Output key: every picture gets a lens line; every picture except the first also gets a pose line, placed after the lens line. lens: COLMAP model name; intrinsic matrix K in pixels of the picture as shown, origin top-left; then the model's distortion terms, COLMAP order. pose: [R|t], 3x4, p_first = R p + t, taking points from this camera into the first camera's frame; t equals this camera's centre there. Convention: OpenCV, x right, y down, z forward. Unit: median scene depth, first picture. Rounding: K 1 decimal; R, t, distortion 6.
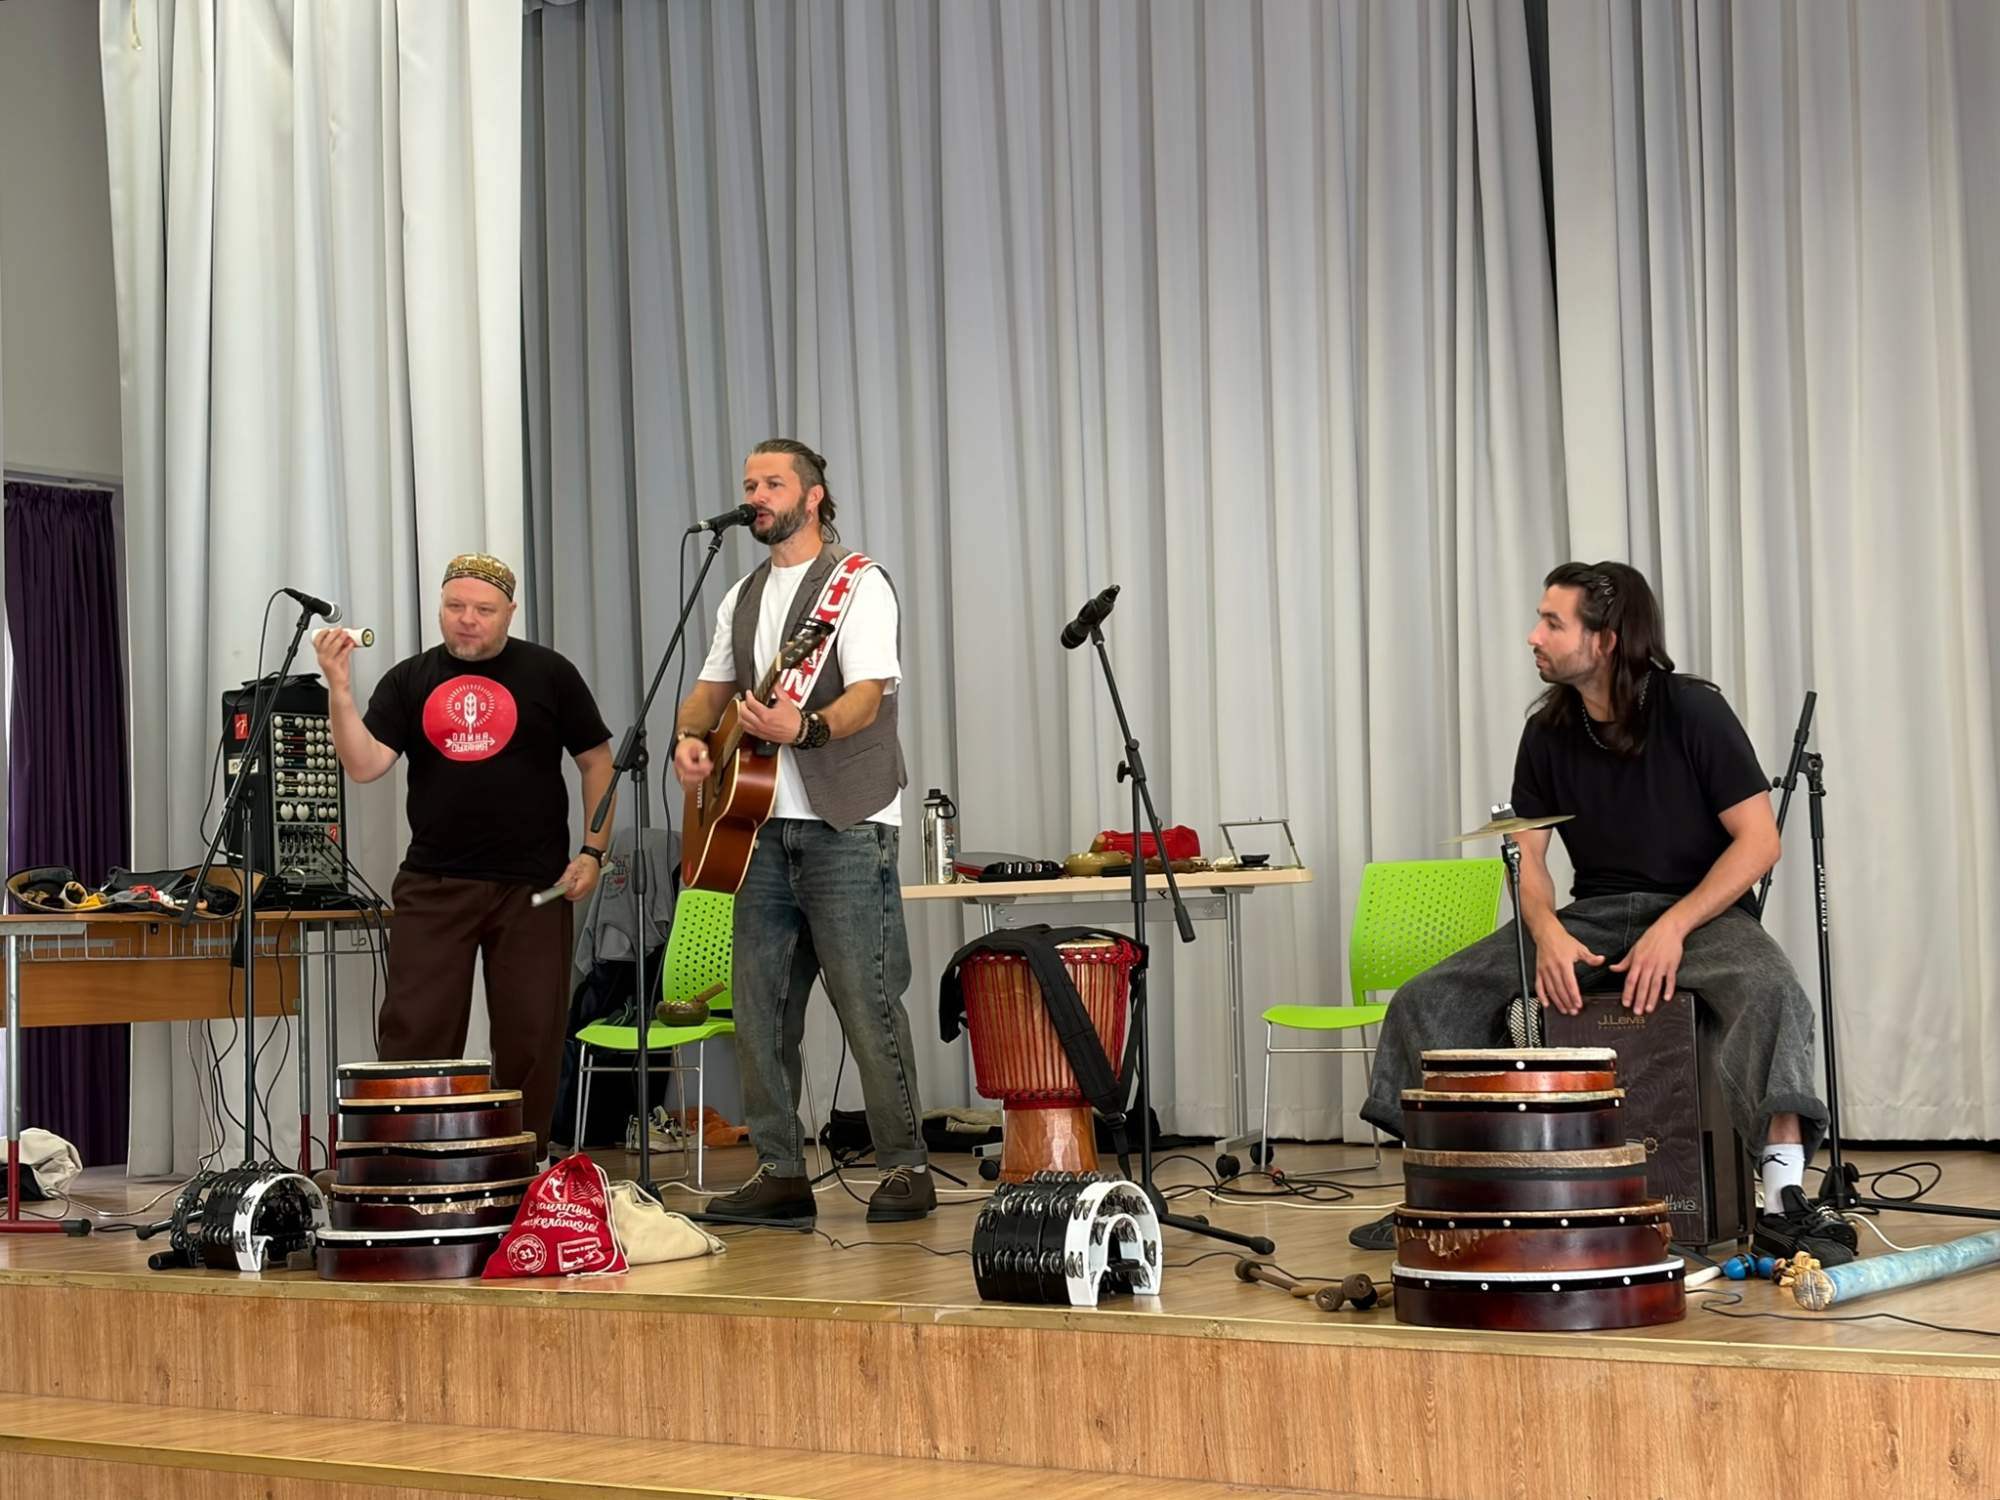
lens RADIAL K [[3163.5, 0, 1015.7], [0, 3163.5, 763.8], [0, 0, 1]] dist [0.061884, 0.000000]
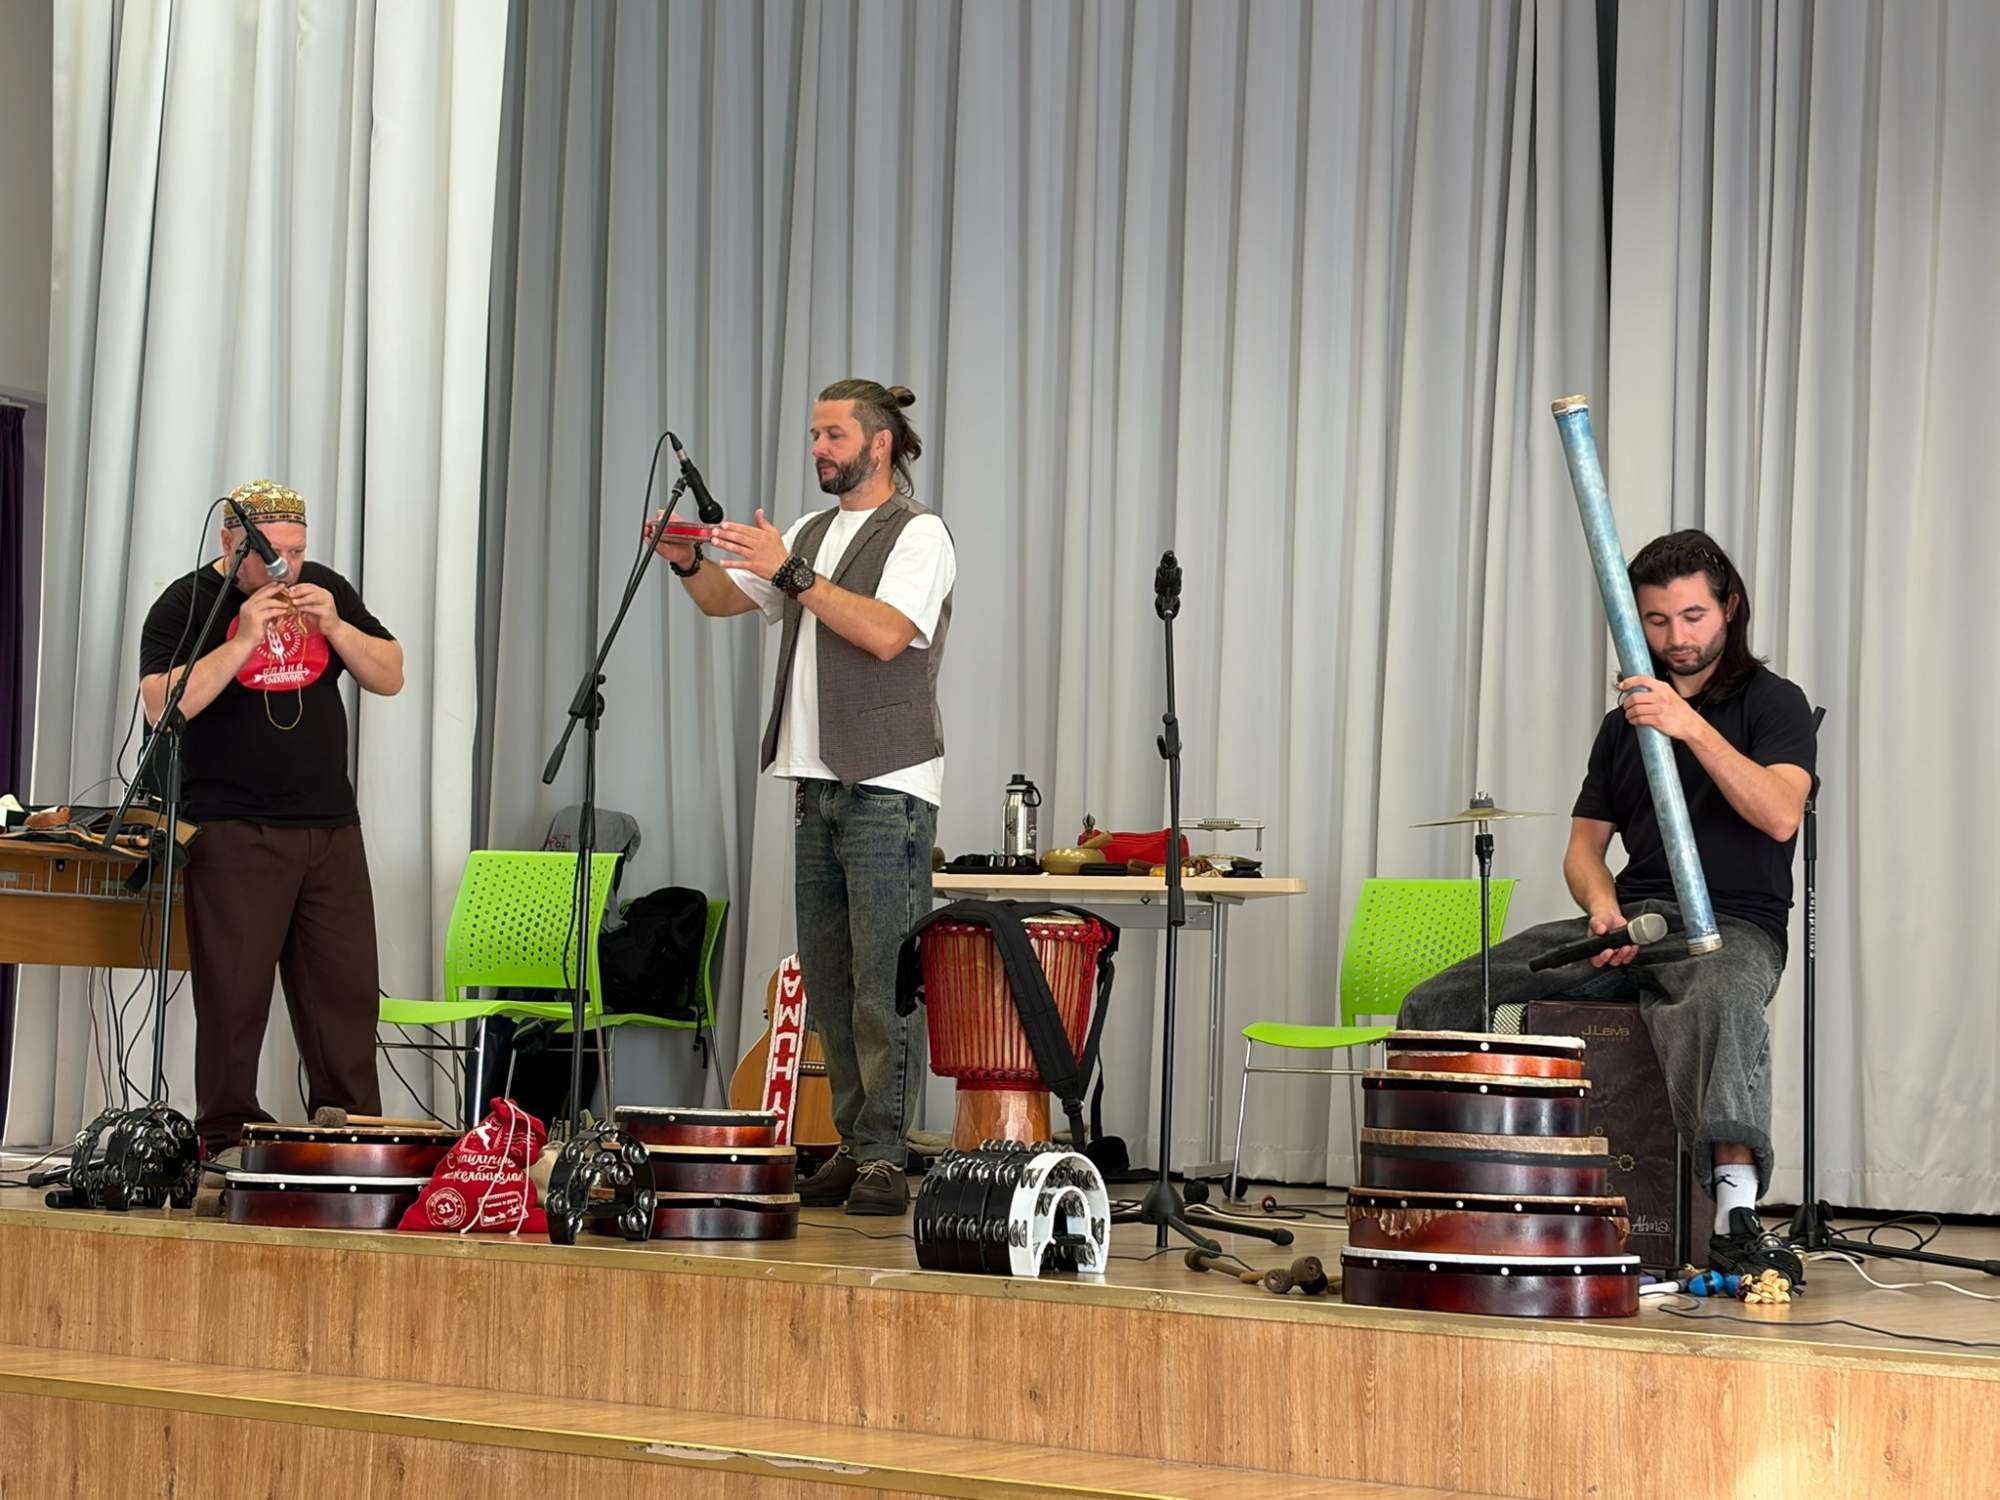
lens RADIAL K [[3678.7, 0, 1013.1], [0, 3678.7, 763.1], [0, 0, 1]] dist [0.084537, 0.000000]
pose [[0.998044, 0.062521, 0.000573, 0.006728], [-0.062505, 0.997929, -0.015172, 0.029095], [-0.001520, 0.015106, 0.999885, -0.116710]]
